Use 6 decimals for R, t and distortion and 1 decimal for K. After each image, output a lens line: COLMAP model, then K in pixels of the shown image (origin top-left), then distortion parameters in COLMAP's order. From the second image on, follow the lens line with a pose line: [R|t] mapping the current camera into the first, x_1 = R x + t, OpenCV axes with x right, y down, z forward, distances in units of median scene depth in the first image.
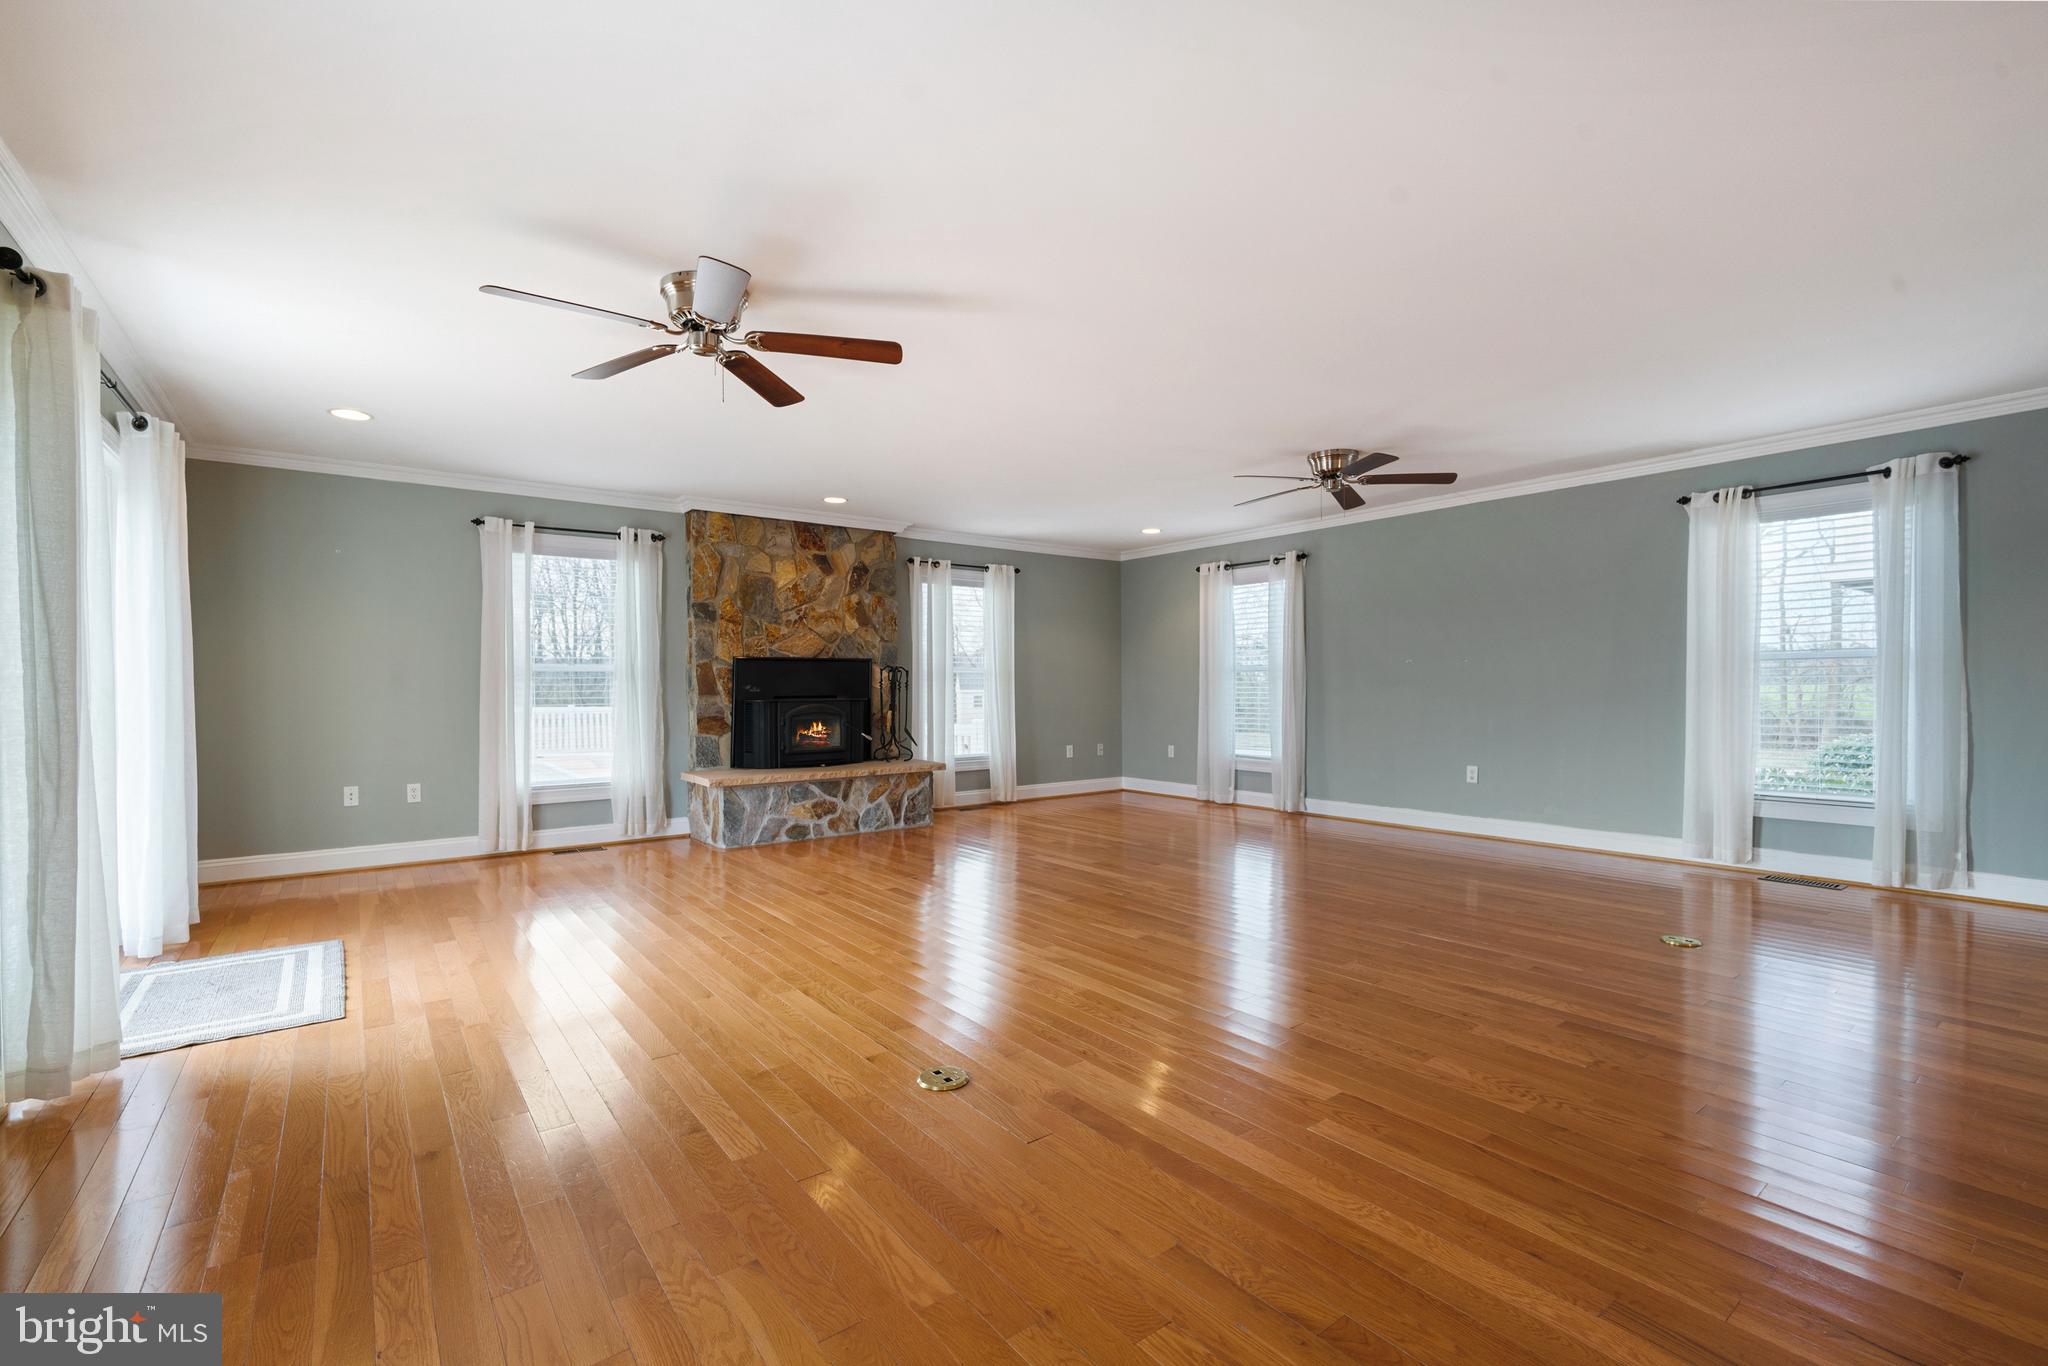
lens RADIAL K [[887.6, 0, 965.3], [0, 887.6, 699.6], [0, 0, 1]] dist [-0.002095, -0.000182]
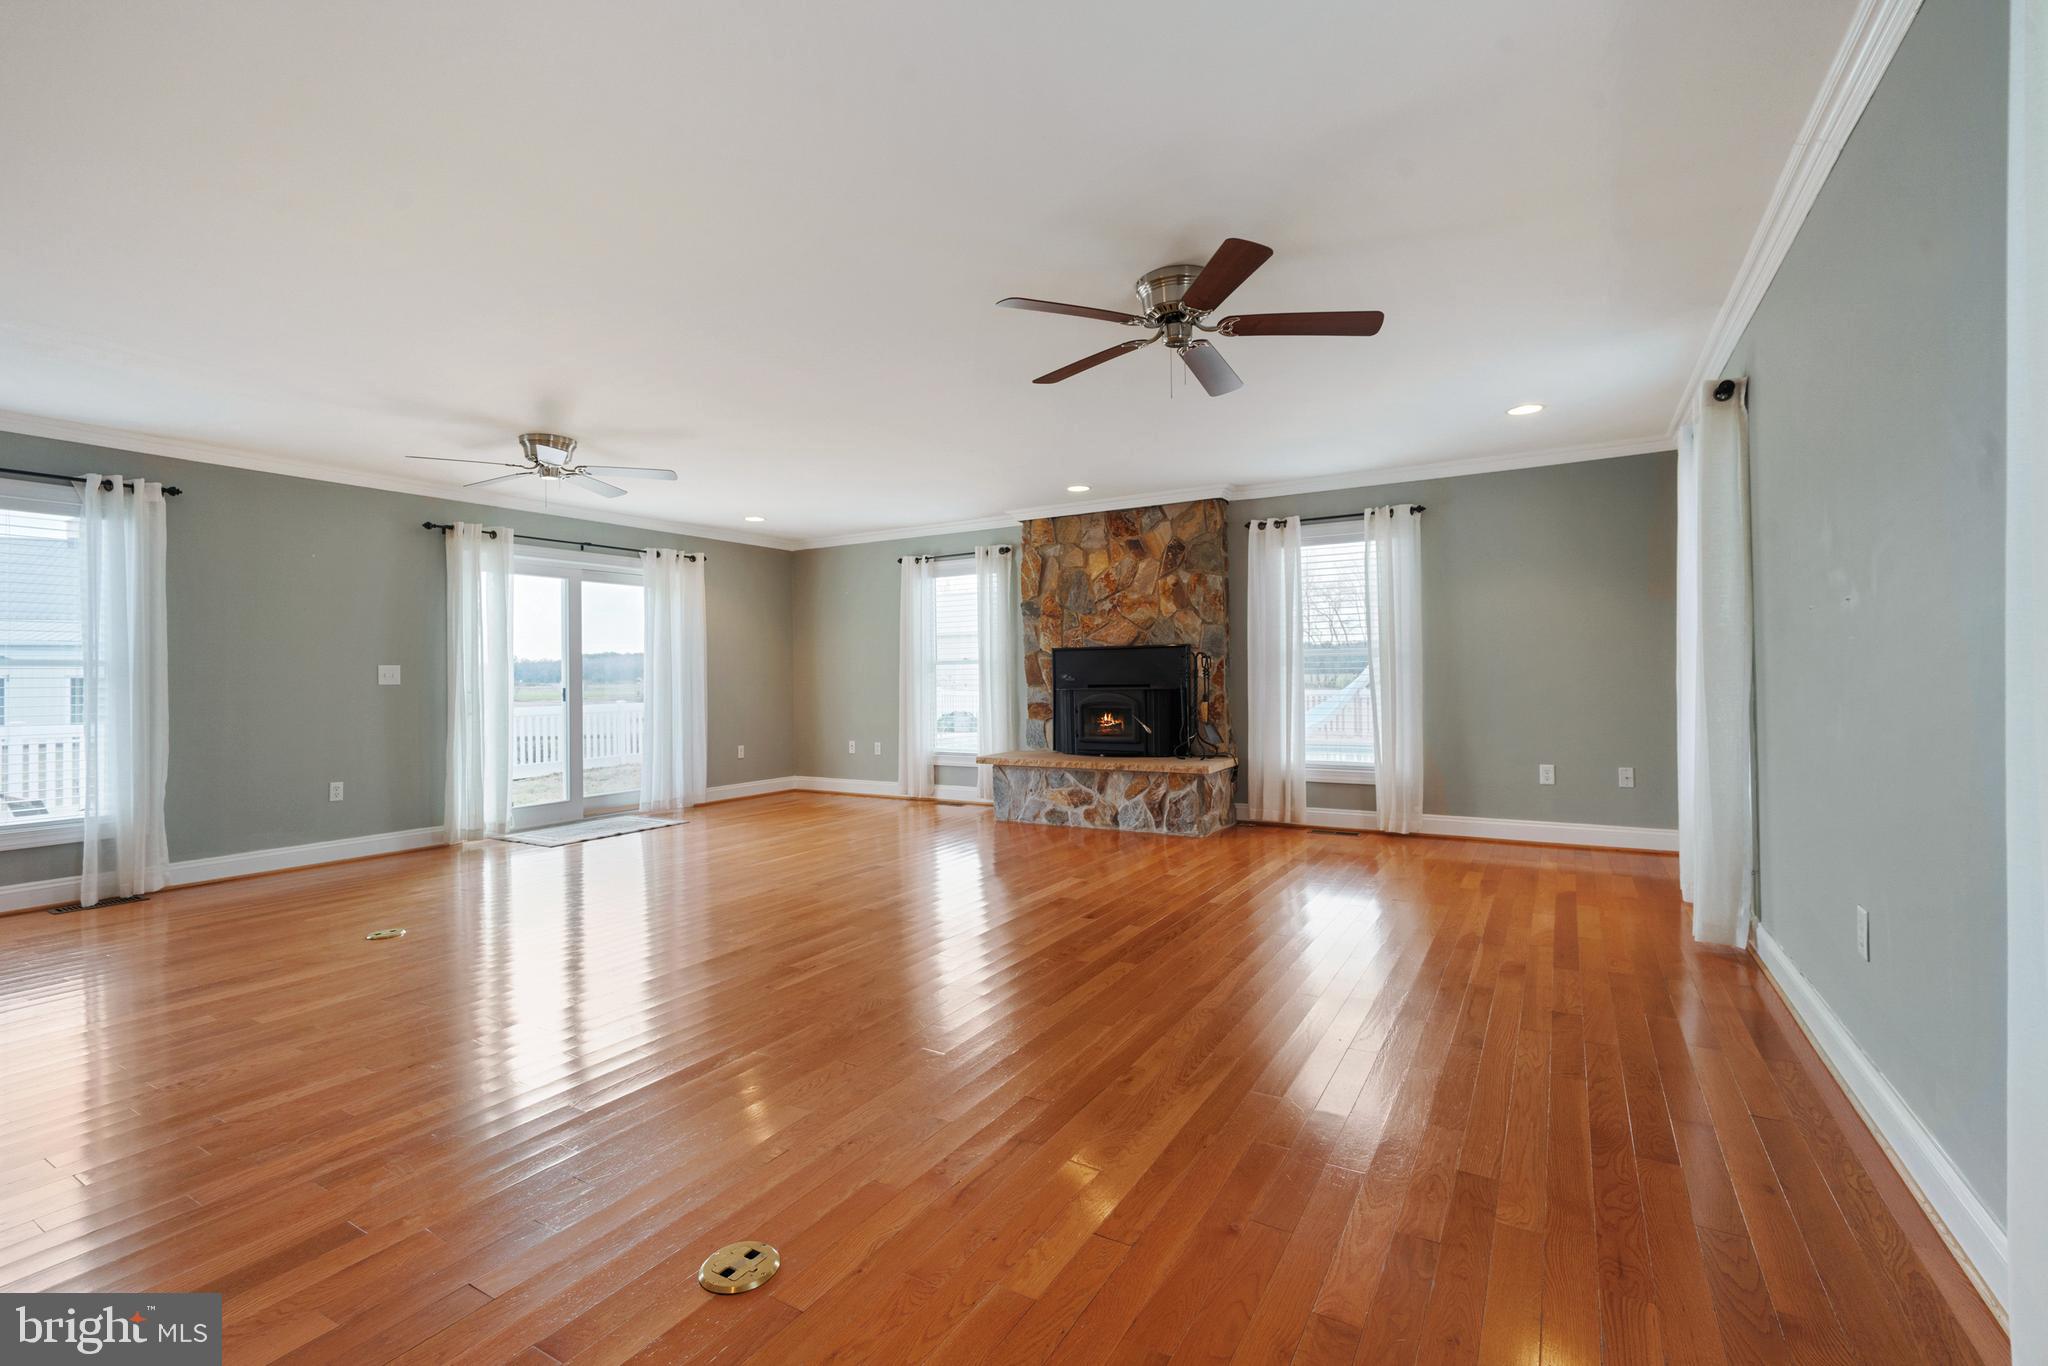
lens RADIAL K [[887.6, 0, 1021.5], [0, 887.6, 672.6], [0, 0, 1]] dist [-0.002095, -0.000182]
pose [[0.399114, -0.003831, -0.916893, 0.692698], [-0.002290, 0.999984, -0.005175, -0.012609], [0.916899, 0.004165, 0.399099, 0.510656]]
